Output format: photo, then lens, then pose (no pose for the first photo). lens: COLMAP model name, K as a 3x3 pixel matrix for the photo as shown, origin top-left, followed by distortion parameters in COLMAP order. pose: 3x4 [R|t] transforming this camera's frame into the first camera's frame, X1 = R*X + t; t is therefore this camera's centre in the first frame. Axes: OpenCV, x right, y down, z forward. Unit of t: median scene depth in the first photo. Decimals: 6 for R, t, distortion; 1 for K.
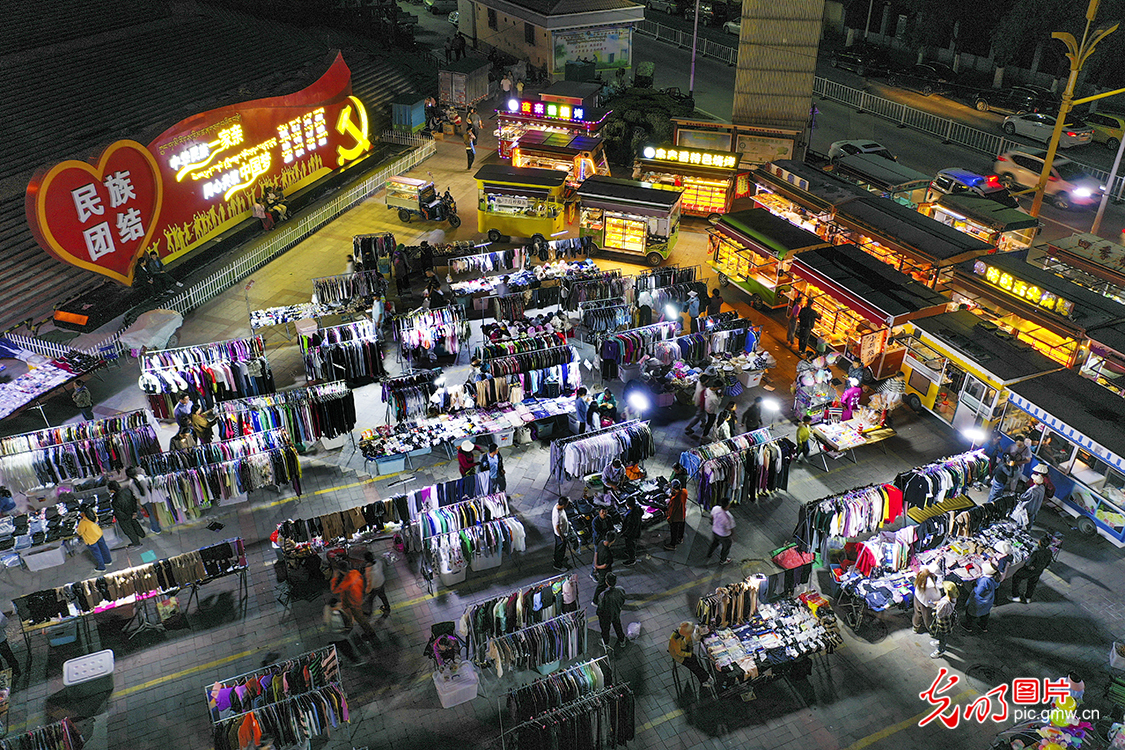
lens RADIAL K [[899.5, 0, 563.5], [0, 899.5, 376.5], [0, 0, 1]] dist [0.014383, 0.011827]
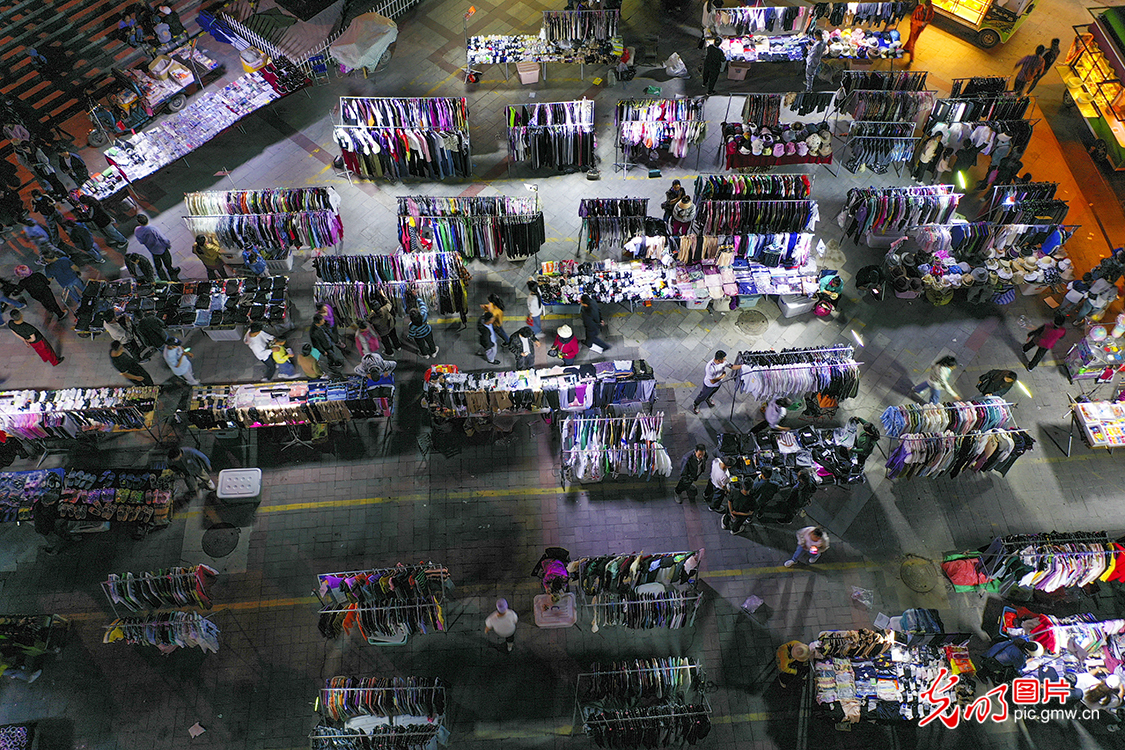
lens RADIAL K [[899.5, 0, 562.0], [0, 899.5, 374.4], [0, 0, 1]] dist [0.014383, 0.011827]
pose [[0.932592, 0.302424, -0.197007, 0.004124], [-0.177716, 0.859831, 0.478652, -0.266051], [0.314148, -0.411376, 0.855617, 0.183668]]
